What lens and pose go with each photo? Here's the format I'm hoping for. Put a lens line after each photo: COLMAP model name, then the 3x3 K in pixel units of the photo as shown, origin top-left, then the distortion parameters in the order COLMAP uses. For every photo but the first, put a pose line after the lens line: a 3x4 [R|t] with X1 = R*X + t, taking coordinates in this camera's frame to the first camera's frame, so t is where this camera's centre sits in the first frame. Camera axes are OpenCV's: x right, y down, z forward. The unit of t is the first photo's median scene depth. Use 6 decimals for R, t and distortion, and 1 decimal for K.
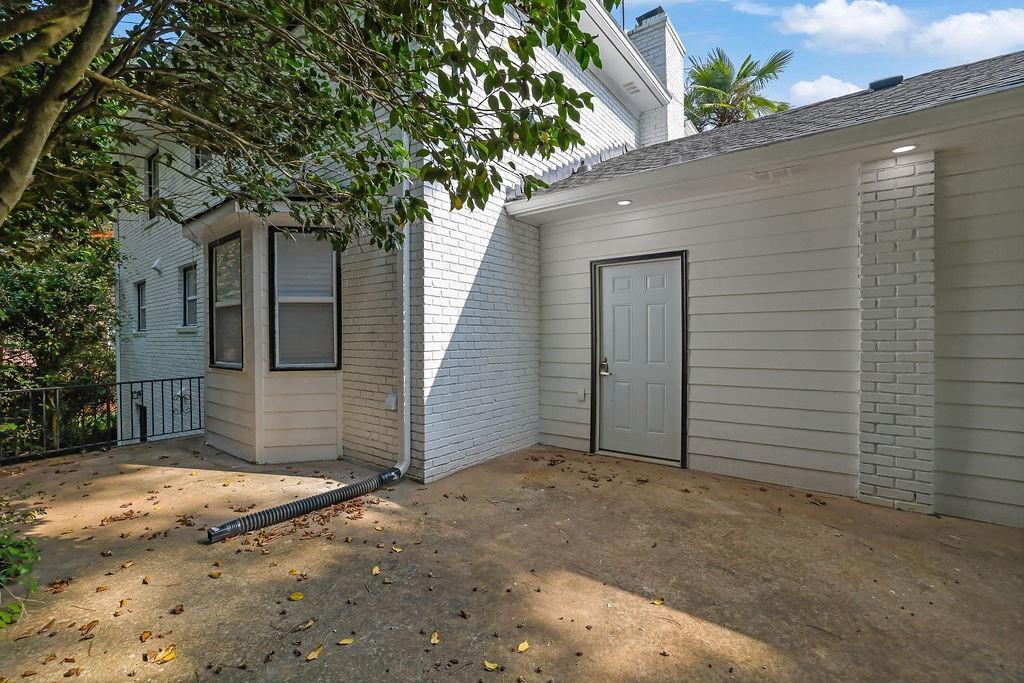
lens RADIAL K [[448.3, 0, 512.0], [0, 448.3, 341.5], [0, 0, 1]] dist [-0.048403, 0.020893]
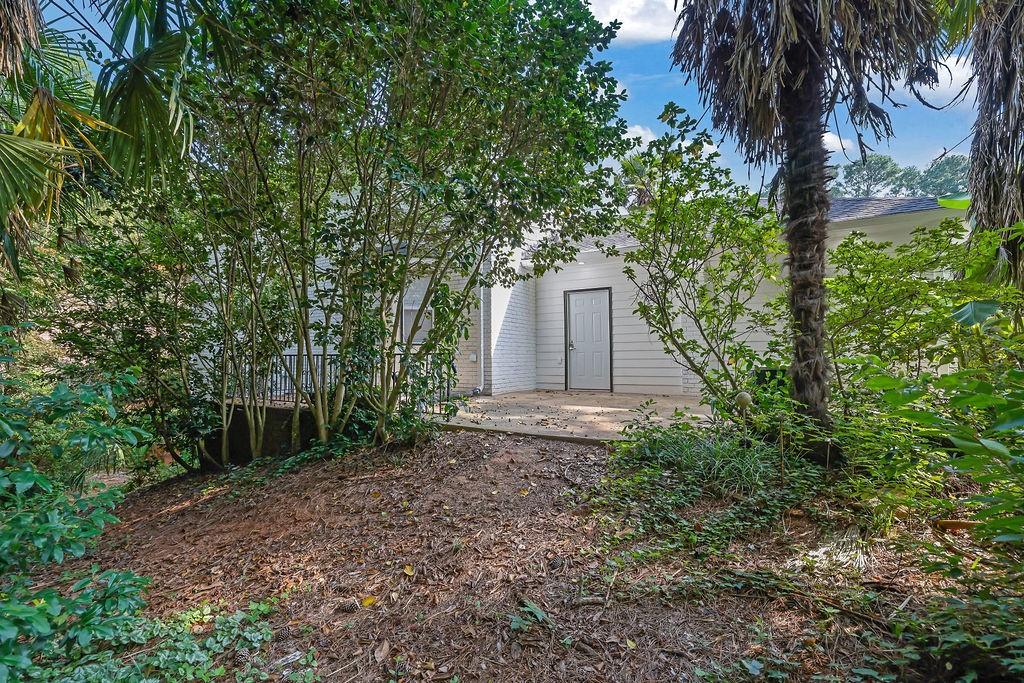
lens RADIAL K [[448.3, 0, 512.0], [0, 448.3, 341.5], [0, 0, 1]] dist [-0.048403, 0.020893]
pose [[0.991711, 0.003002, 0.128455, -0.295687], [0.003101, 0.998877, -0.047284, 0.129944], [-0.128453, 0.047290, 0.990587, -0.879057]]
